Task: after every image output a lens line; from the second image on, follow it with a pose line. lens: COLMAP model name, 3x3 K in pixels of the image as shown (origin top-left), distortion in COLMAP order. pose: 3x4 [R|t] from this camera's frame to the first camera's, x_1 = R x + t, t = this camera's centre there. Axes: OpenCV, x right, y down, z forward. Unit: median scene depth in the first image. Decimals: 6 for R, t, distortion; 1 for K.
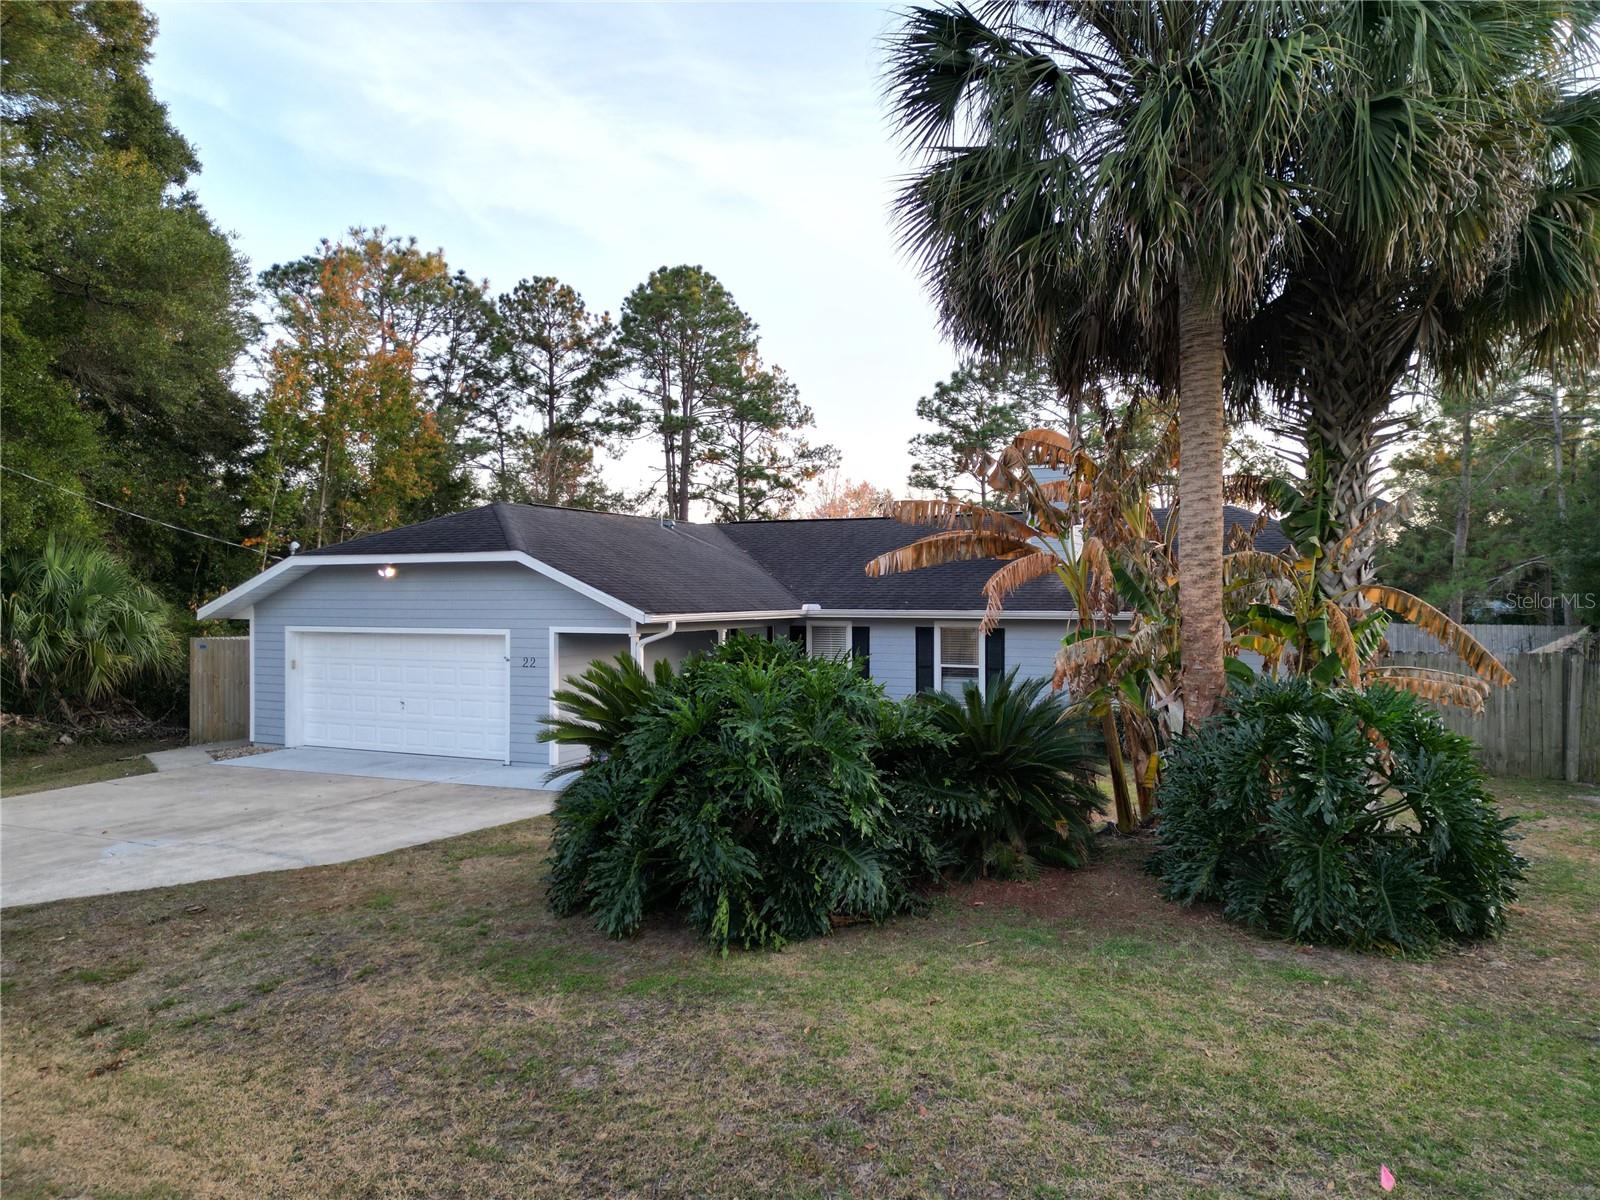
lens RADIAL K [[1119.0, 0, 794.4], [0, 1119.0, 602.5], [0, 0, 1]] dist [0.081910, -0.082673]
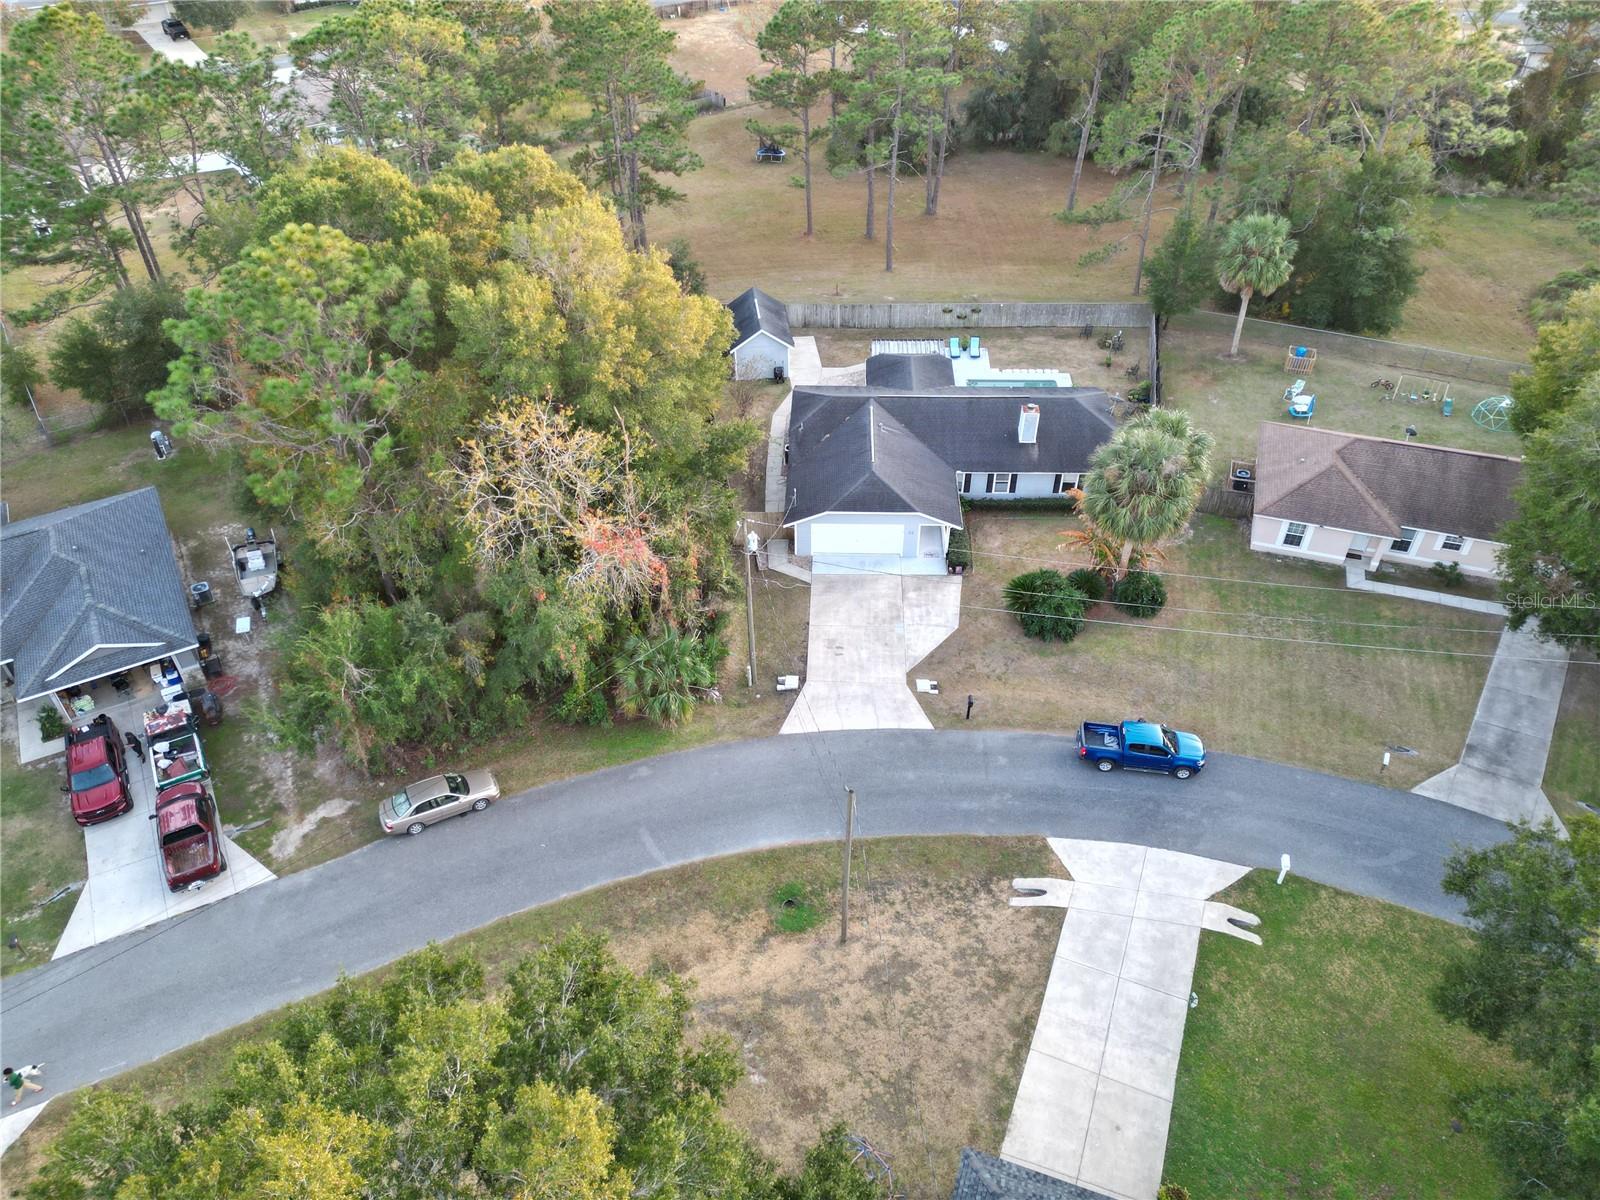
lens RADIAL K [[1119.0, 0, 794.4], [0, 1119.0, 602.5], [0, 0, 1]] dist [0.081910, -0.082673]
pose [[0.917422, -0.259345, 0.301788, -2.175571], [0.012538, 0.776889, 0.629513, -2.546924], [-0.397717, -0.573746, 0.715987, -1.860588]]
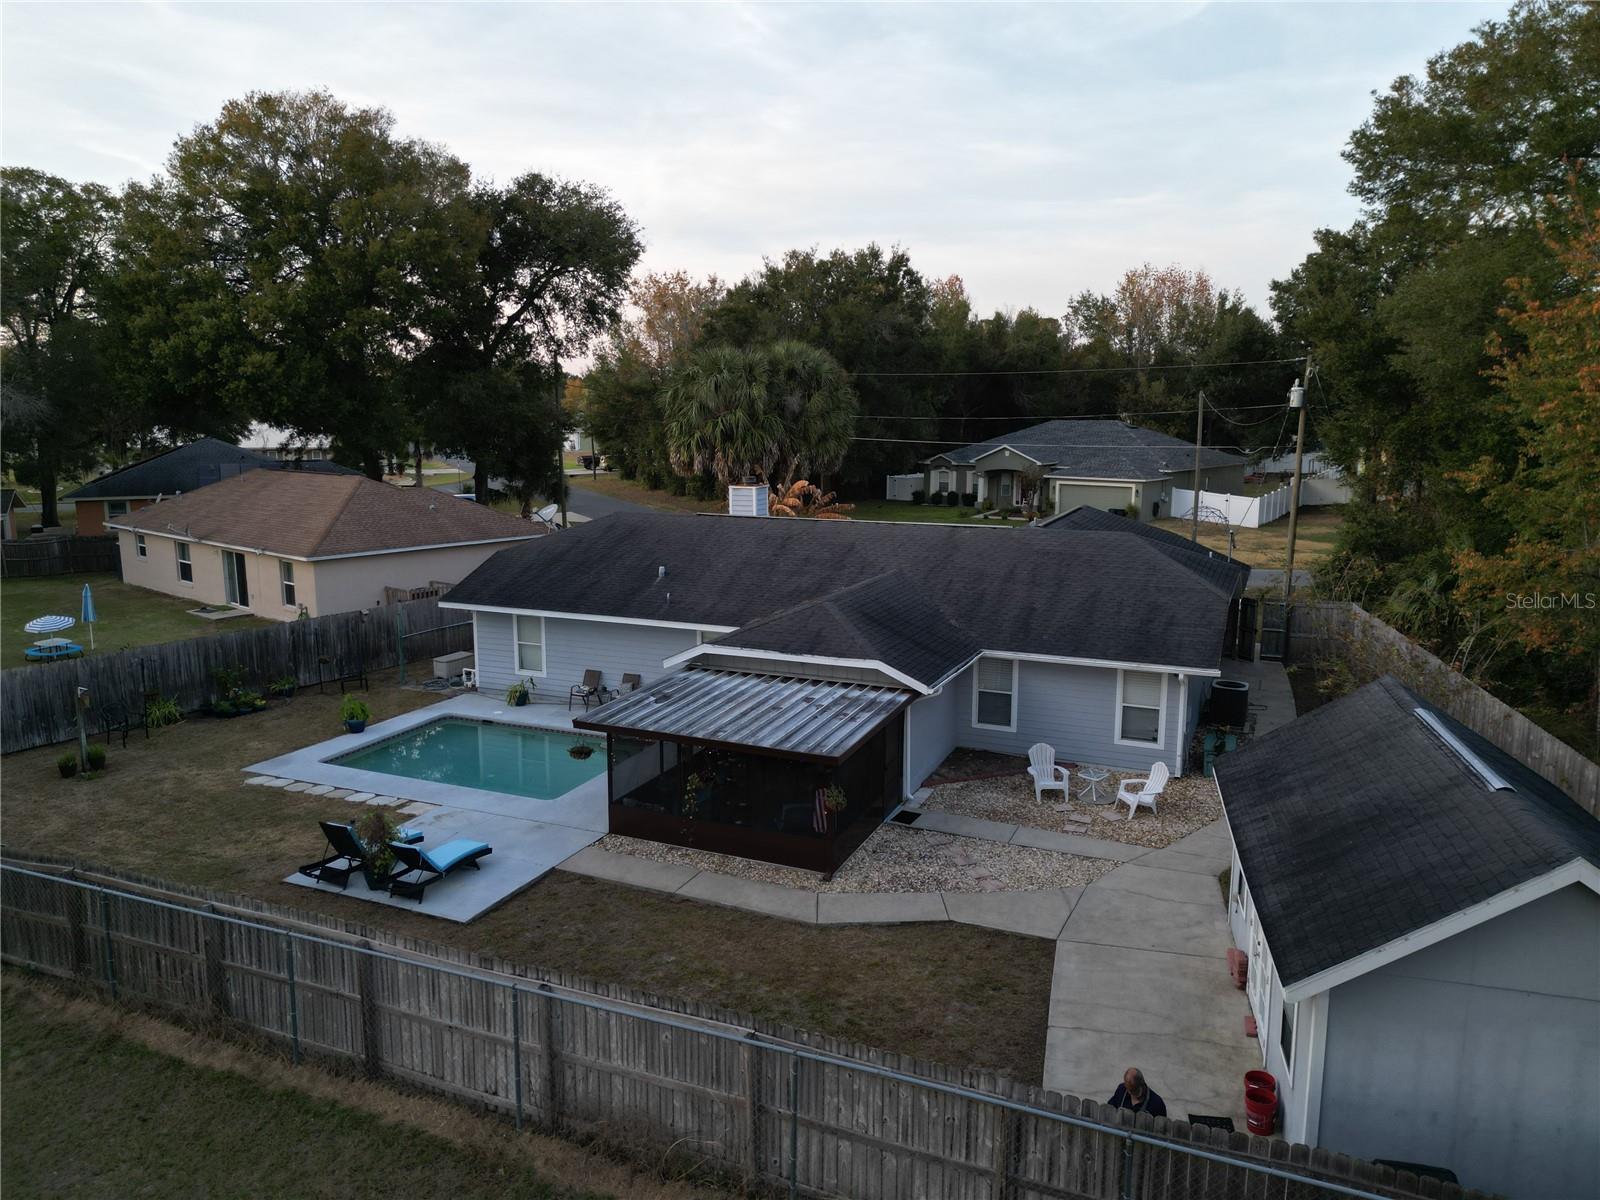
lens RADIAL K [[1119.0, 0, 794.4], [0, 1119.0, 602.5], [0, 0, 1]] dist [0.081910, -0.082673]
pose [[-0.999405, 0.006378, -0.033910, 0.353690], [0.000074, 0.983163, 0.182733, -0.387978], [0.034505, 0.182622, -0.982578, 4.074849]]
